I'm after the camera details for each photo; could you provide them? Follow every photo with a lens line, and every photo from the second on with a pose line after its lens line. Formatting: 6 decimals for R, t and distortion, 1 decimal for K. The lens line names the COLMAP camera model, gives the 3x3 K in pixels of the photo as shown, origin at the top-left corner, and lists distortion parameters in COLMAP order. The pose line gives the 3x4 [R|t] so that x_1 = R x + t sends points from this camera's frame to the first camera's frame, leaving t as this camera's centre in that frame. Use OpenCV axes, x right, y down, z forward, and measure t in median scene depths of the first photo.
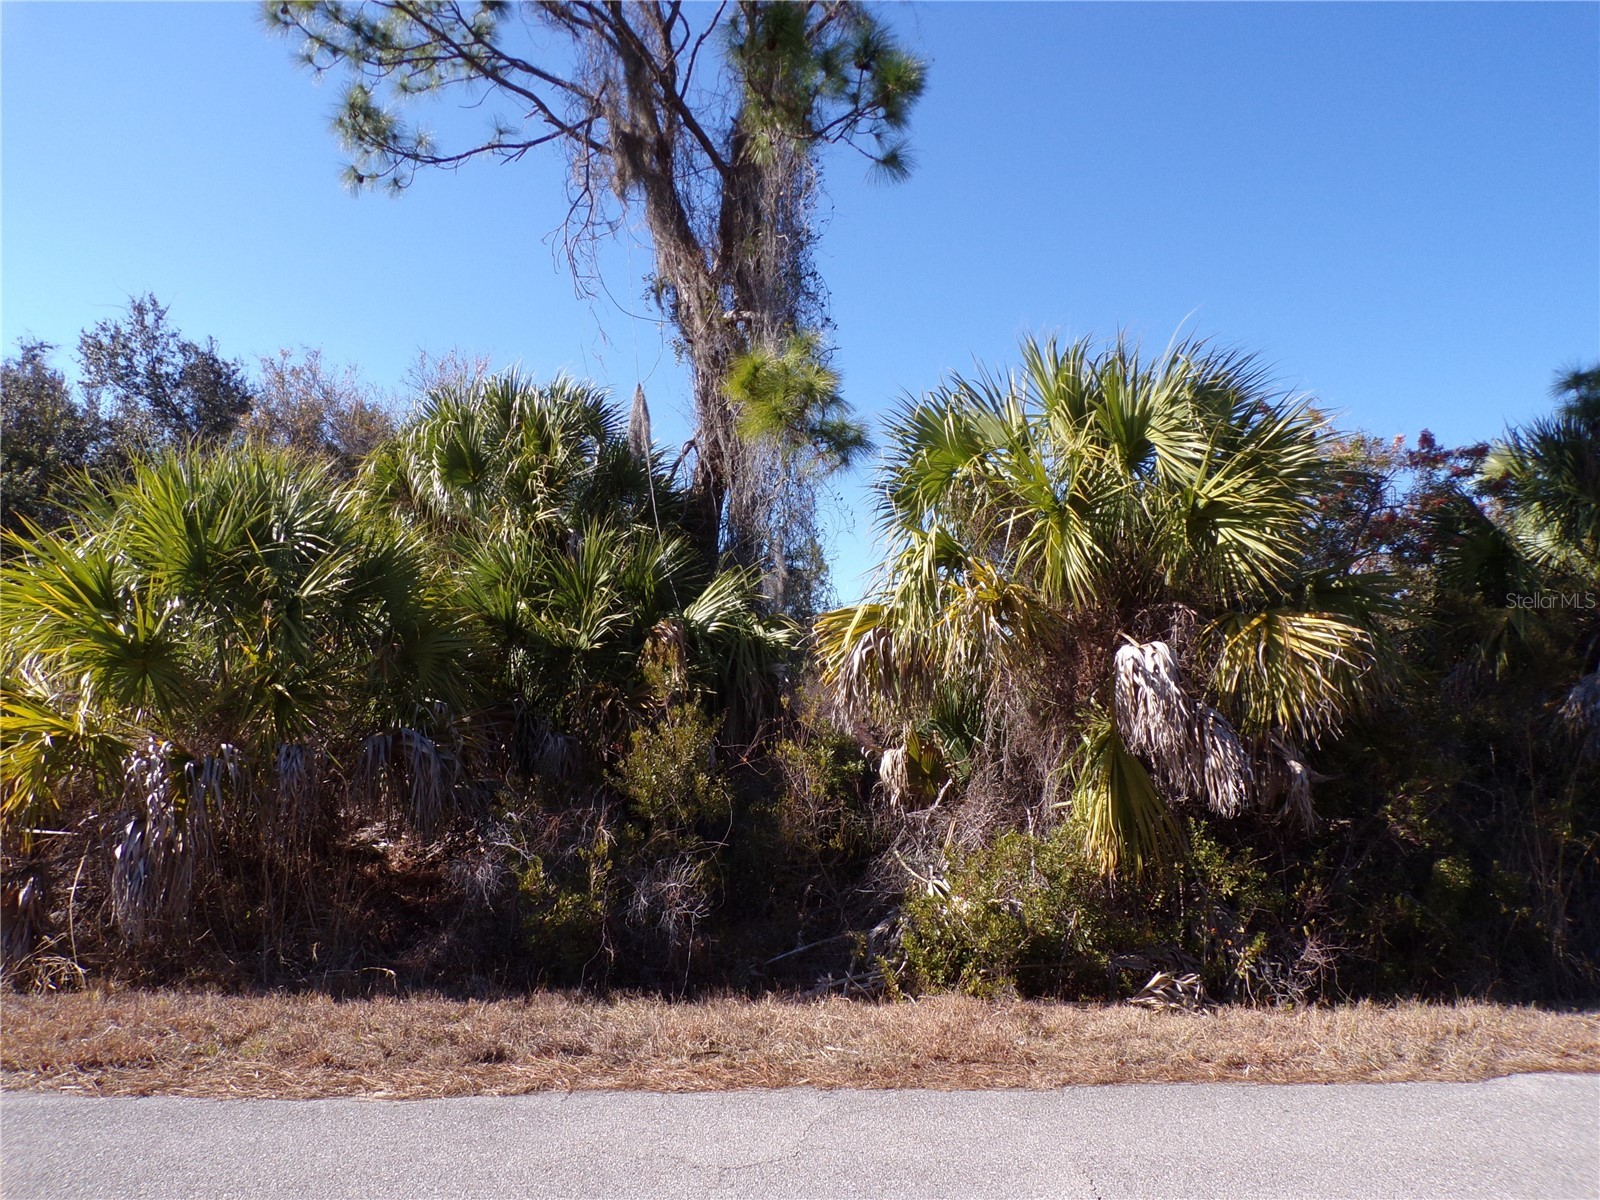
lens RADIAL K [[1085.4, 0, 800.0], [0, 1085.4, 600.0], [0, 0, 1]] dist [0.002275, 0.000357]
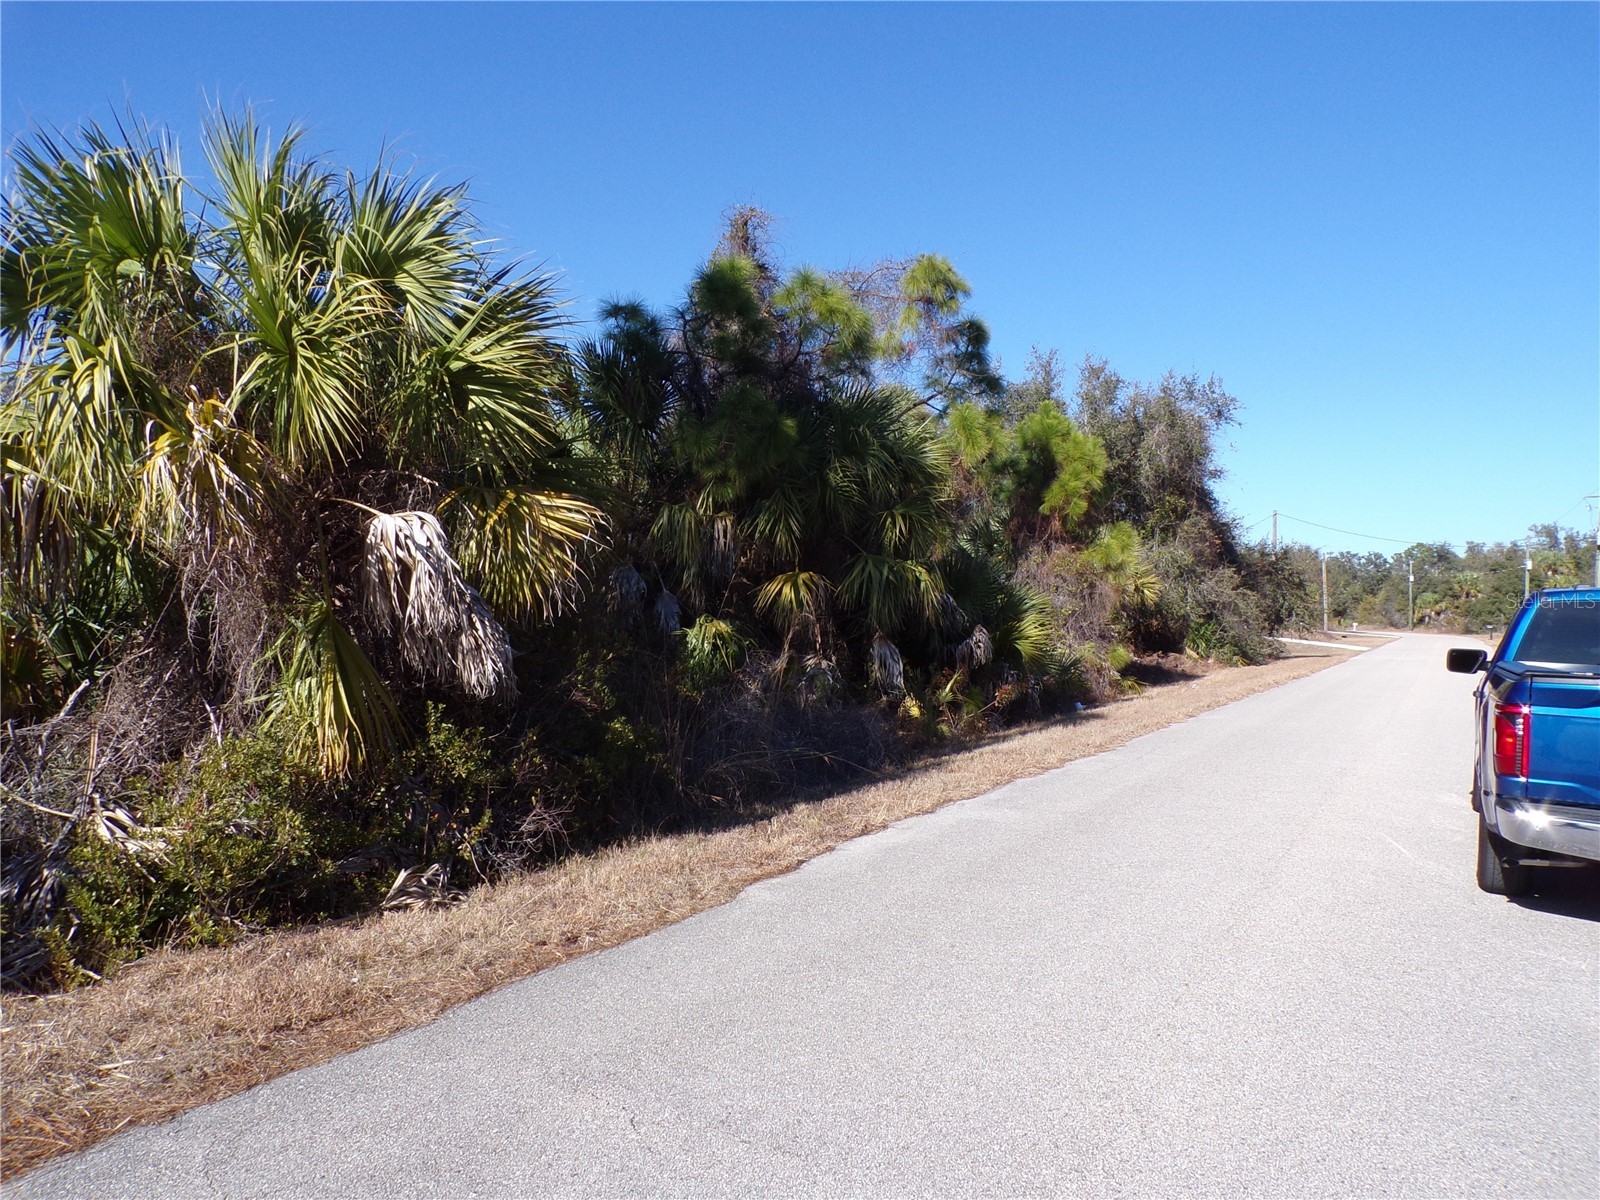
lens RADIAL K [[1085.4, 0, 800.0], [0, 1085.4, 600.0], [0, 0, 1]] dist [0.002275, 0.000357]
pose [[0.600982, -0.007265, 0.799230, -0.201275], [-0.080287, 0.994352, 0.069410, 0.022254], [-0.795220, -0.105882, 0.597004, 0.198620]]
